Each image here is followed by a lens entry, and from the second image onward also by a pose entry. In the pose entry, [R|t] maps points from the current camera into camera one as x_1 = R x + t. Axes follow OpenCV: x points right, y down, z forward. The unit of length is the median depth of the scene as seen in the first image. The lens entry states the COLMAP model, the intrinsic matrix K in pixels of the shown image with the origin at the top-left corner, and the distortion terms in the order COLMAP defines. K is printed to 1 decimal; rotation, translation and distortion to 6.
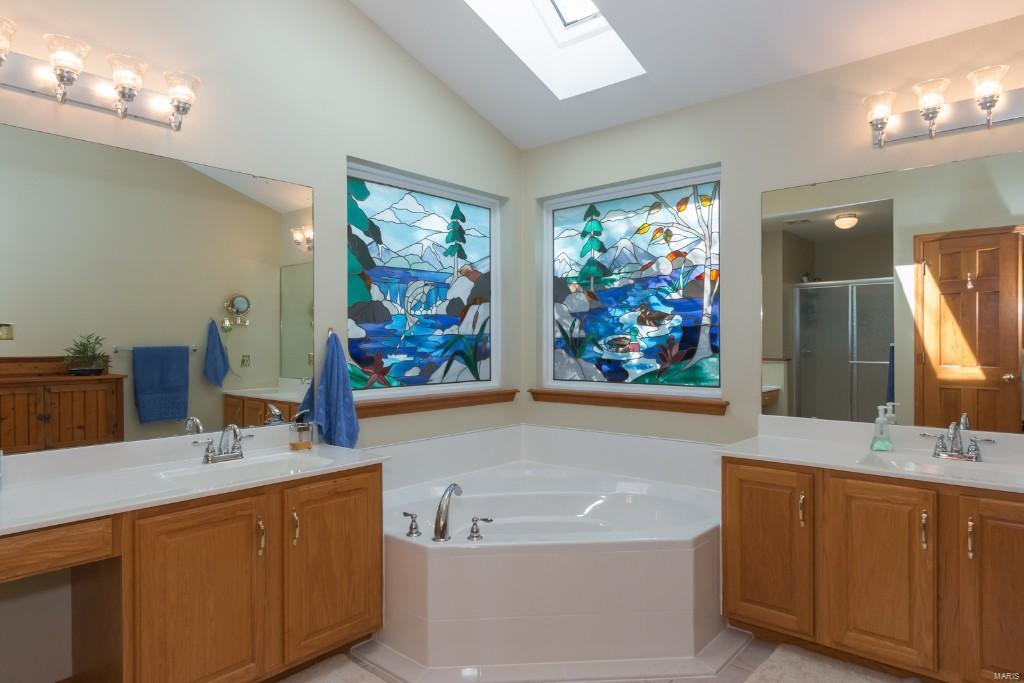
lens RADIAL K [[616.2, 0, 512.0], [0, 616.2, 341.1], [0, 0, 1]] dist [0.016919, 0.001412]
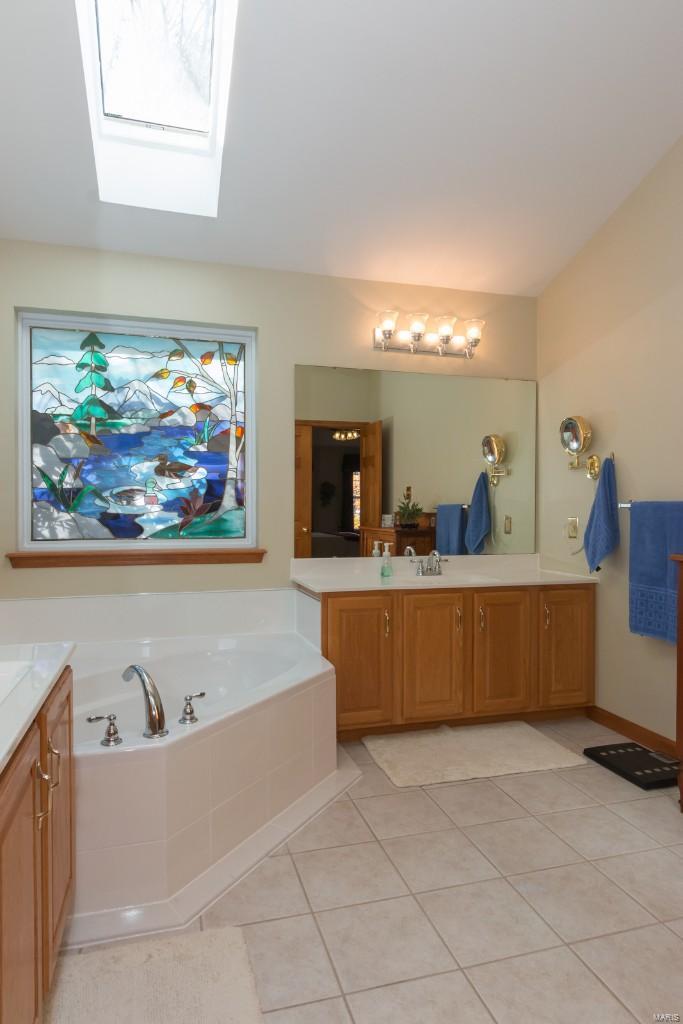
lens RADIAL K [[616.2, 0, 340.6], [0, 616.2, 515.6], [0, 0, 1]] dist [0.016919, 0.001412]
pose [[0.546619, -0.003343, 0.837375, -0.433121], [-0.004211, 0.999968, 0.006740, 0.026625], [-0.837371, -0.007211, 0.546588, 0.259376]]
